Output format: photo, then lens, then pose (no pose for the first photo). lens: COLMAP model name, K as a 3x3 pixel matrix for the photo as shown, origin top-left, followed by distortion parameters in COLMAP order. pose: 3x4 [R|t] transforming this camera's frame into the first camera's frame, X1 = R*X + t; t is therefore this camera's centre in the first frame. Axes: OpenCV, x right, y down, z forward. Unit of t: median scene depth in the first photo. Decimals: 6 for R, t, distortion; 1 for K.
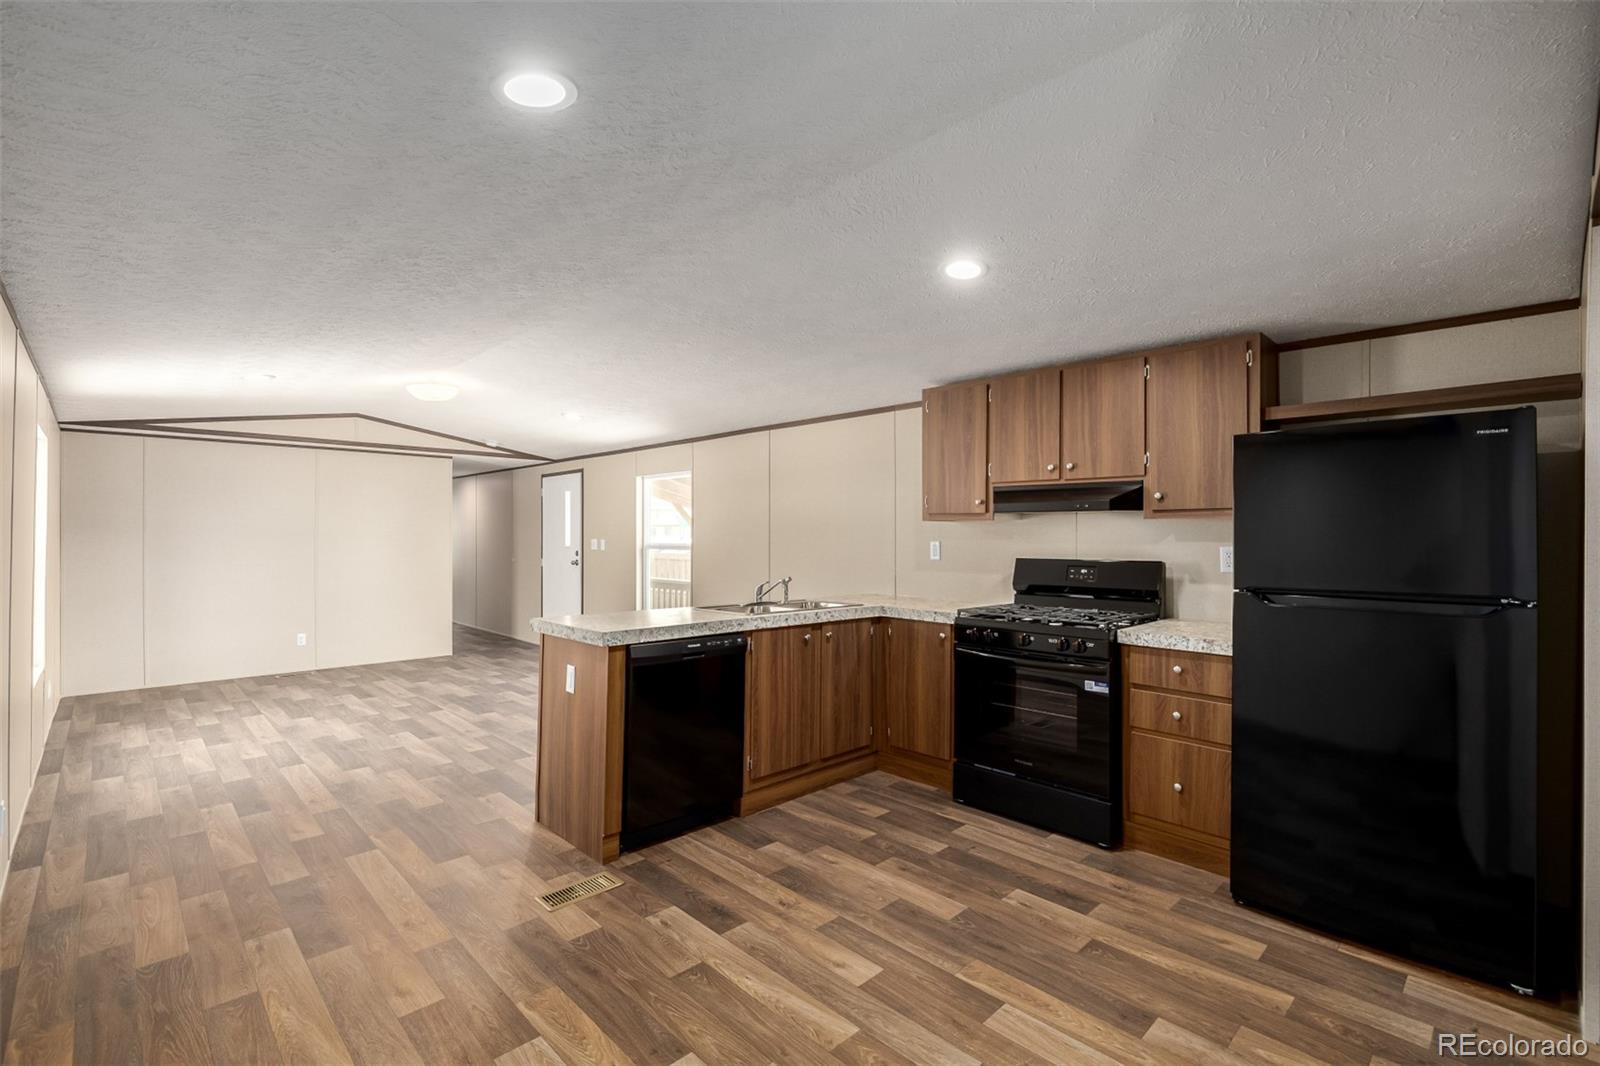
lens RADIAL K [[718.1, 0, 799.5], [0, 718.1, 535.8], [0, 0, 1]] dist [-0.000492, 0.001997]
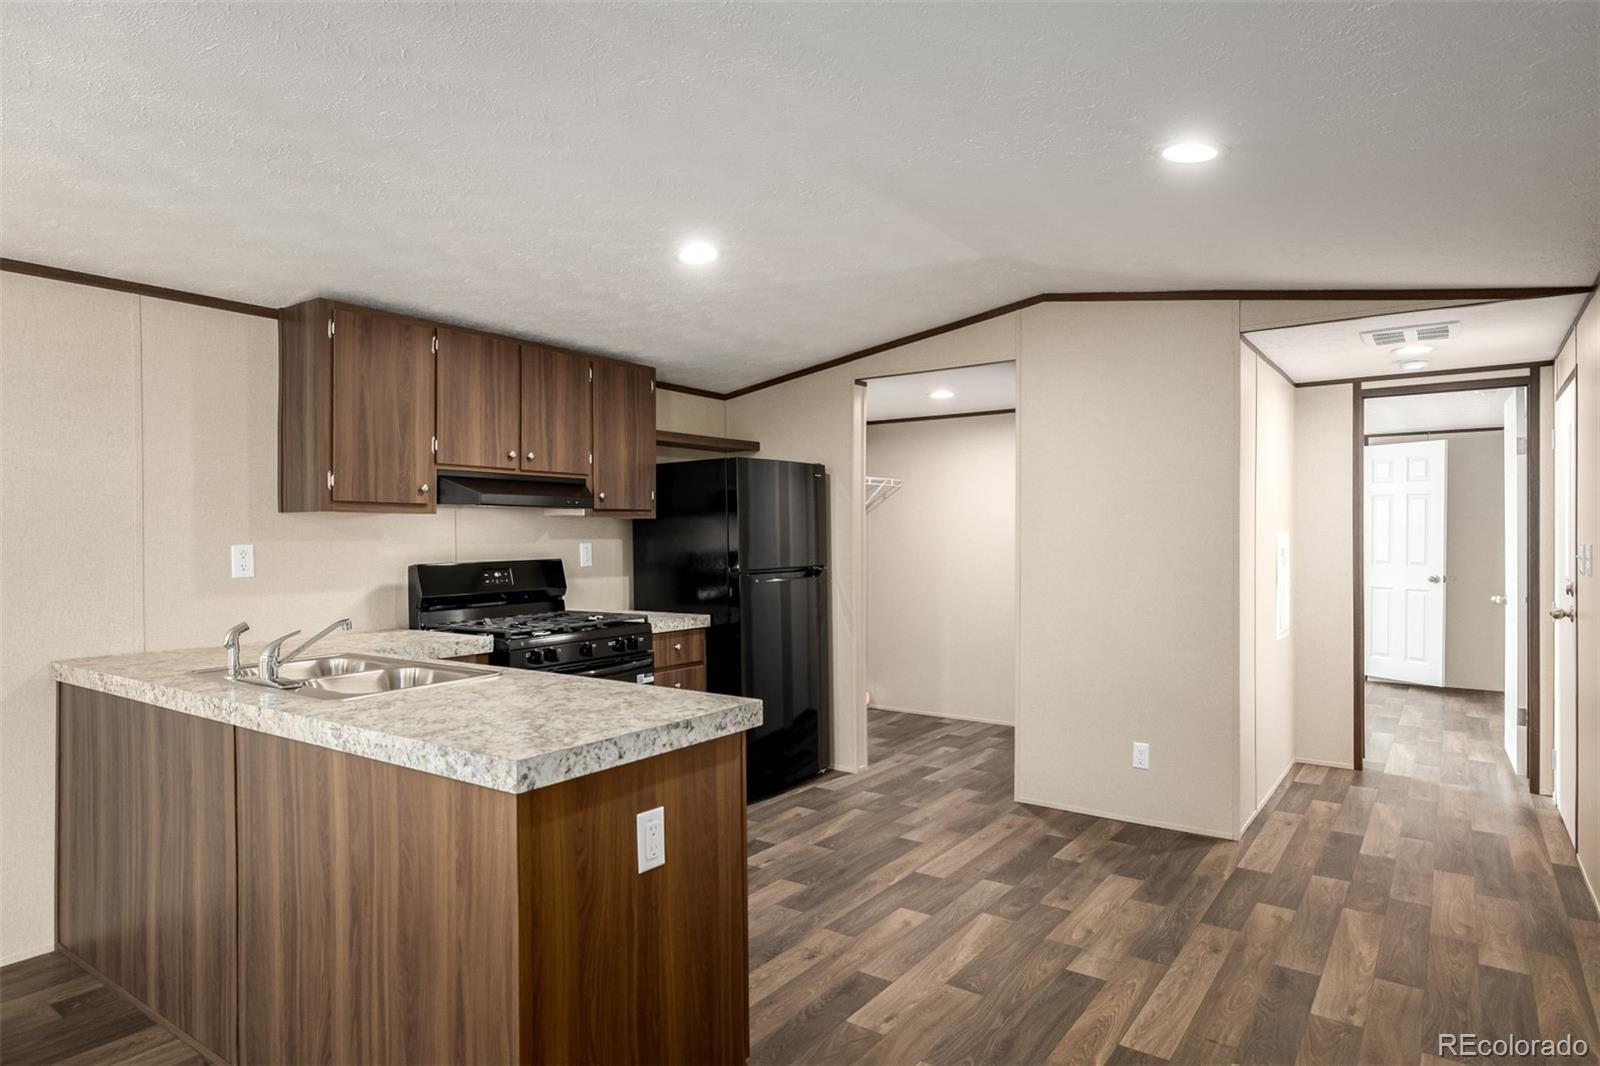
lens RADIAL K [[924.2, 0, 804.9], [0, 924.2, 517.2], [0, 0, 1]] dist [-0.005932, -0.011172]
pose [[-0.184867, 0.013050, 0.982677, -0.878800], [0.003095, 0.999915, -0.012696, -0.005415], [-0.982759, 0.000695, -0.184891, 0.945313]]
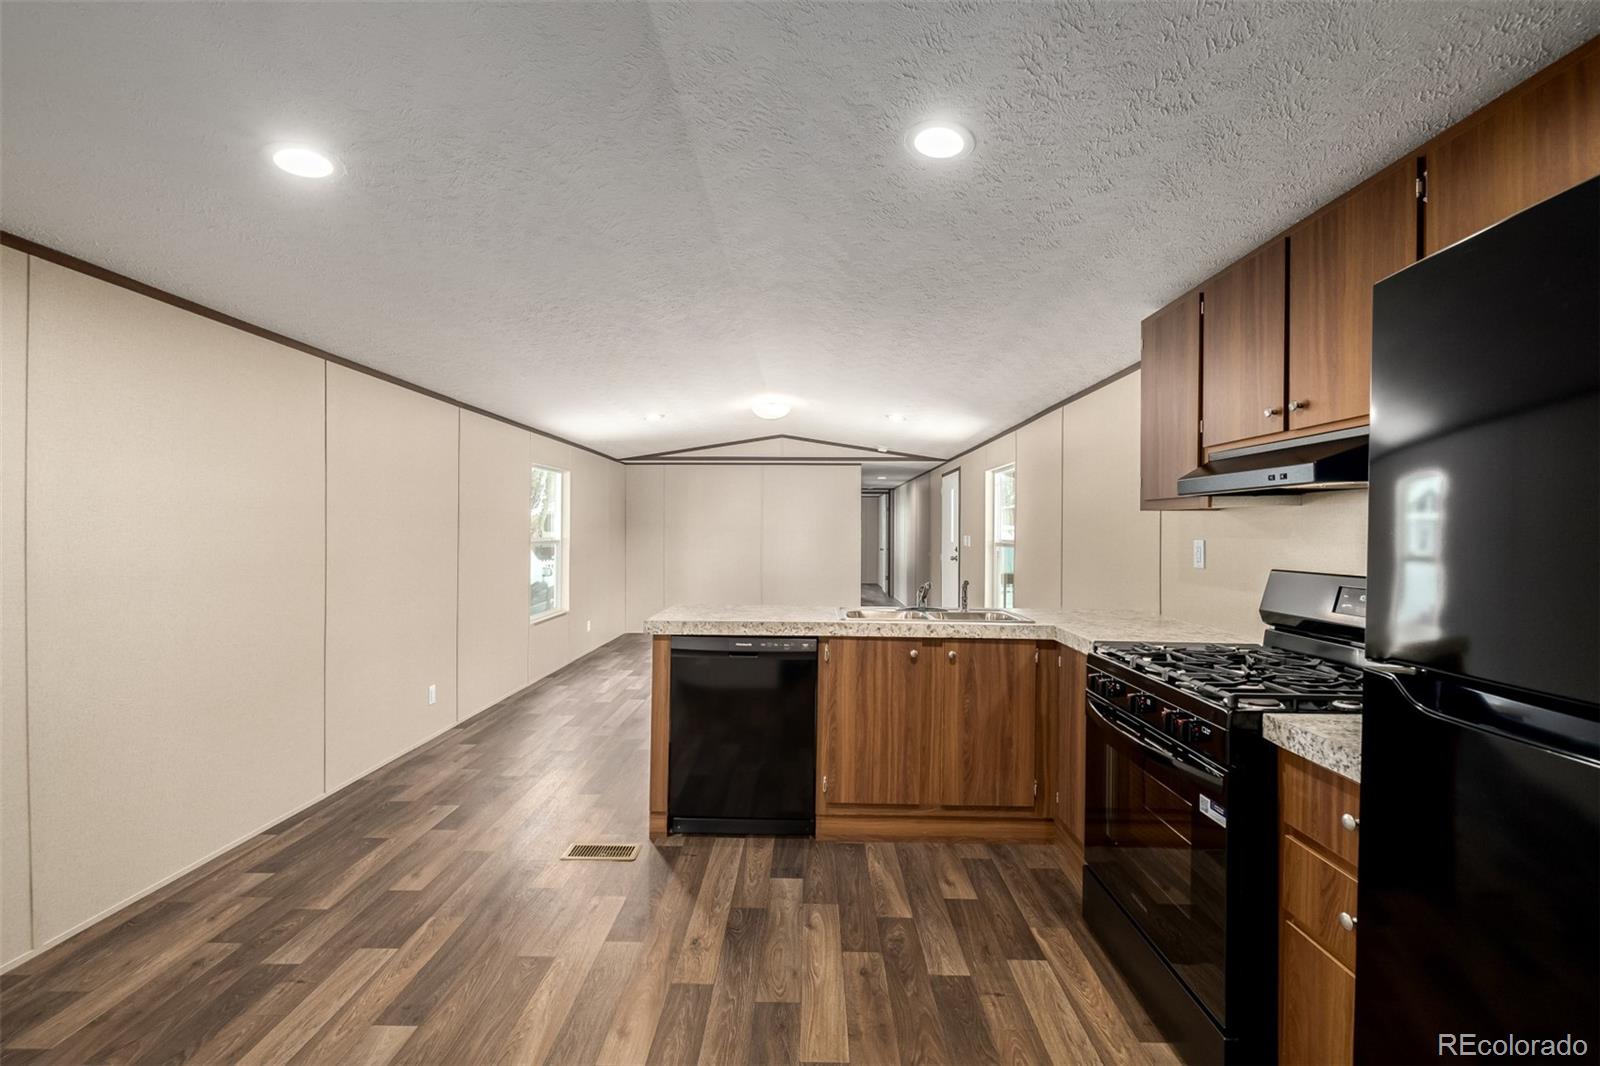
lens RADIAL K [[672.7, 0, 796.3], [0, 672.7, 533.0], [0, 0, 1]] dist [0.002942, 0.000101]
pose [[0.702717, 0.003480, -0.711461, 0.514421], [-0.002714, 0.999994, 0.002210, 0.000476], [0.711465, 0.000377, 0.702722, 0.389111]]
